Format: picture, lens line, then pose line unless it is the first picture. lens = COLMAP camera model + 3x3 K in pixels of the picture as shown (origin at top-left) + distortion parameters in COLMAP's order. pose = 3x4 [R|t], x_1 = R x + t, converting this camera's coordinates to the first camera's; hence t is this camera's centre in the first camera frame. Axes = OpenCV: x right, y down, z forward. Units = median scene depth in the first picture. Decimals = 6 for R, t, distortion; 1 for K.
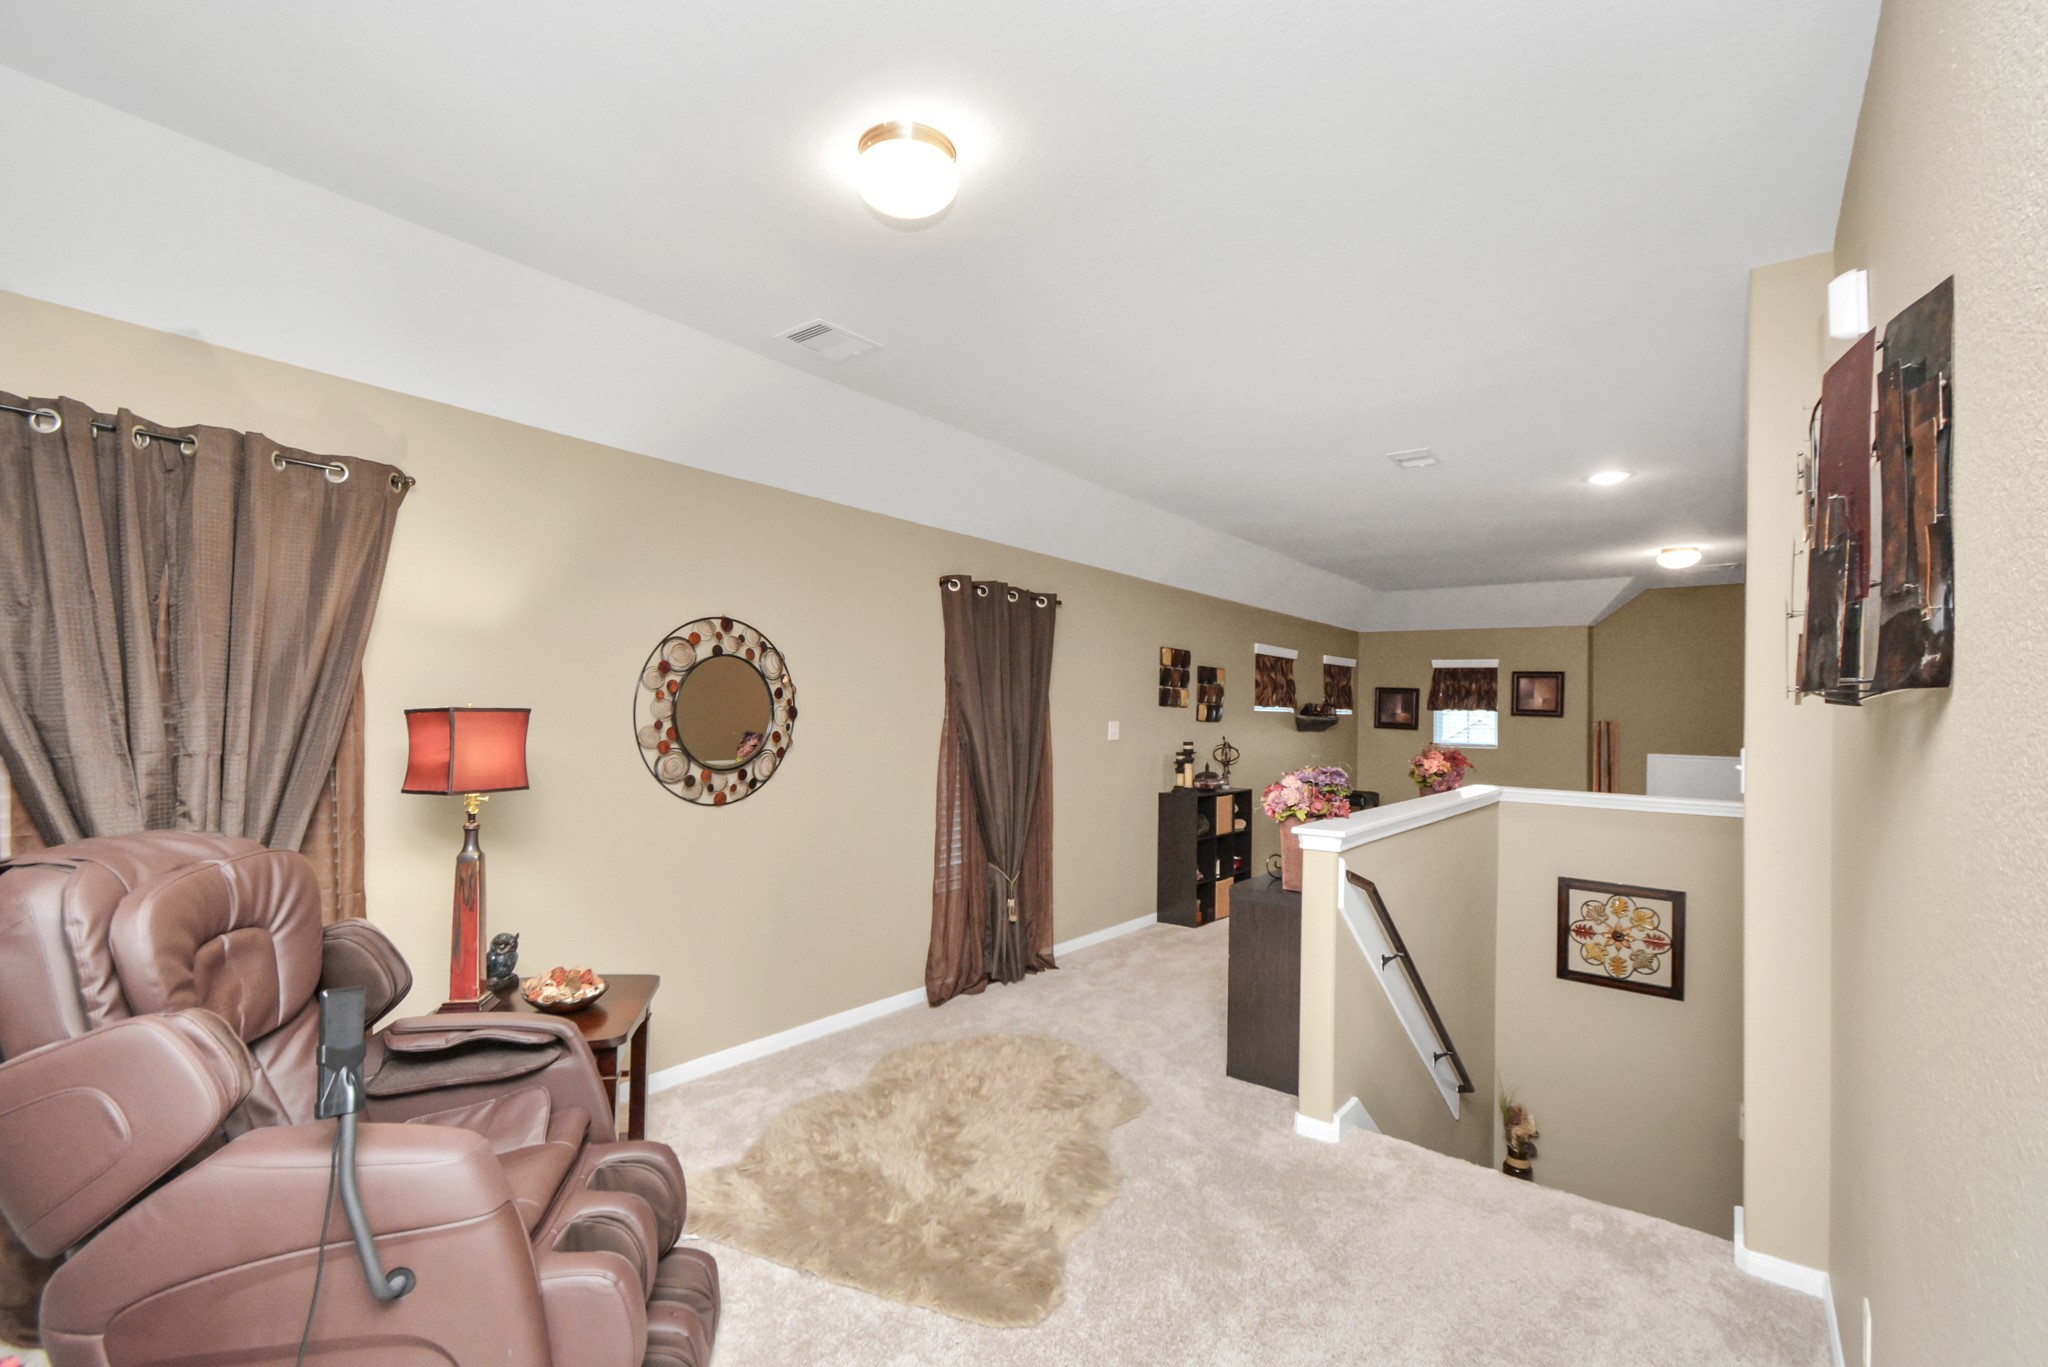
lens RADIAL K [[872.6, 0, 1016.5], [0, 872.6, 725.1], [0, 0, 1]] dist [0.020568, 0.000111]
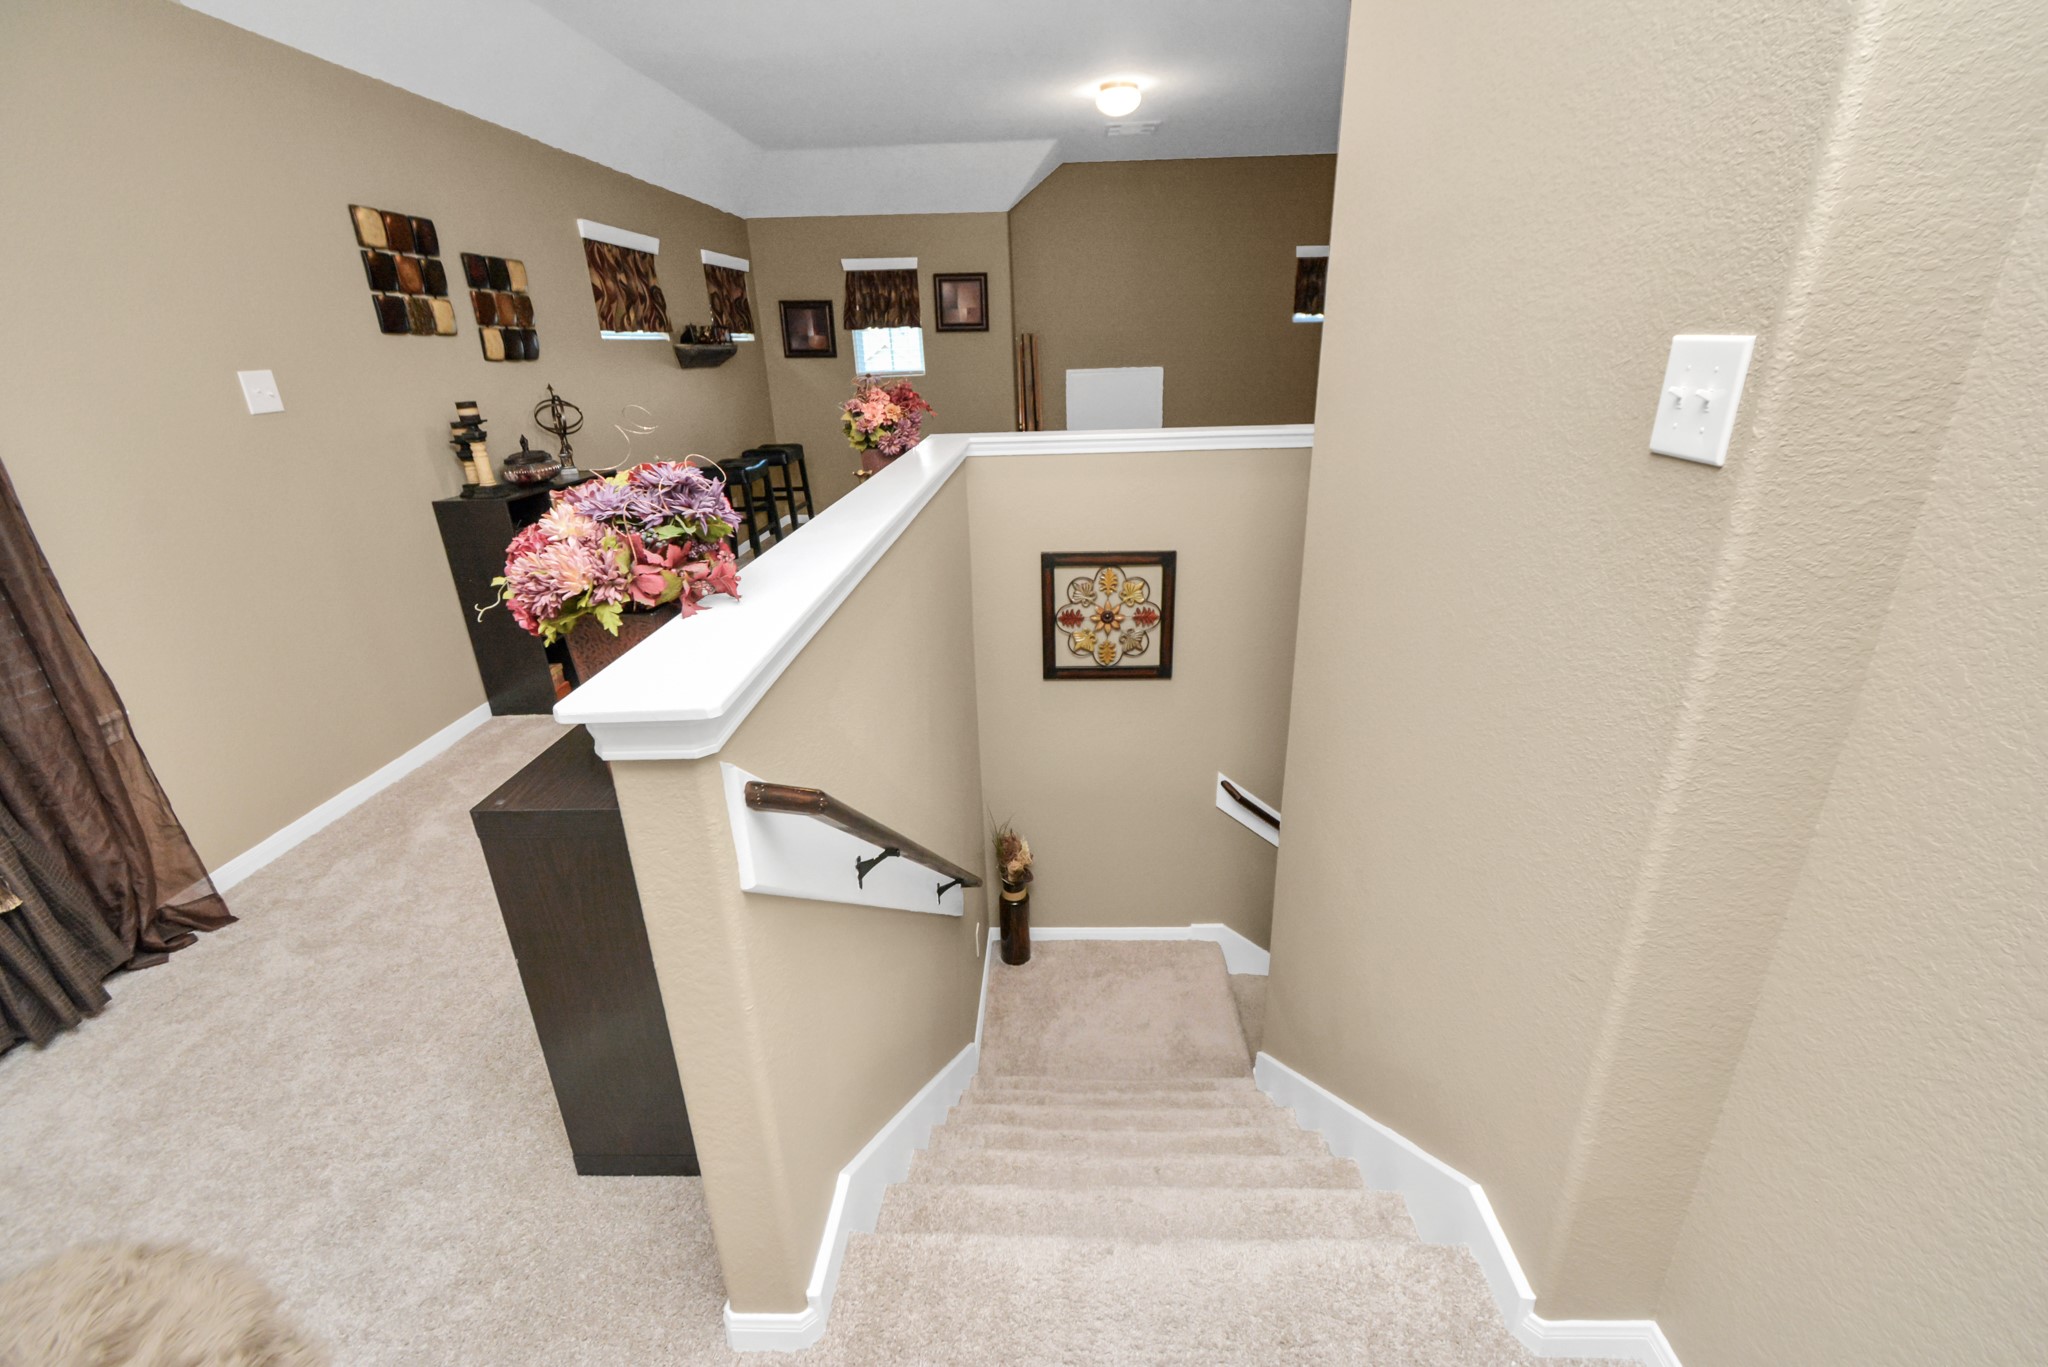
lens RADIAL K [[912.9, 0, 1008.9], [0, 912.9, 697.3], [0, 0, 1]] dist [0.001563, 0.000192]
pose [[0.817376, -0.251606, 0.518258, 0.125633], [0.057532, 0.930742, 0.361123, 0.004047], [-0.573225, -0.265356, 0.775241, 0.296838]]
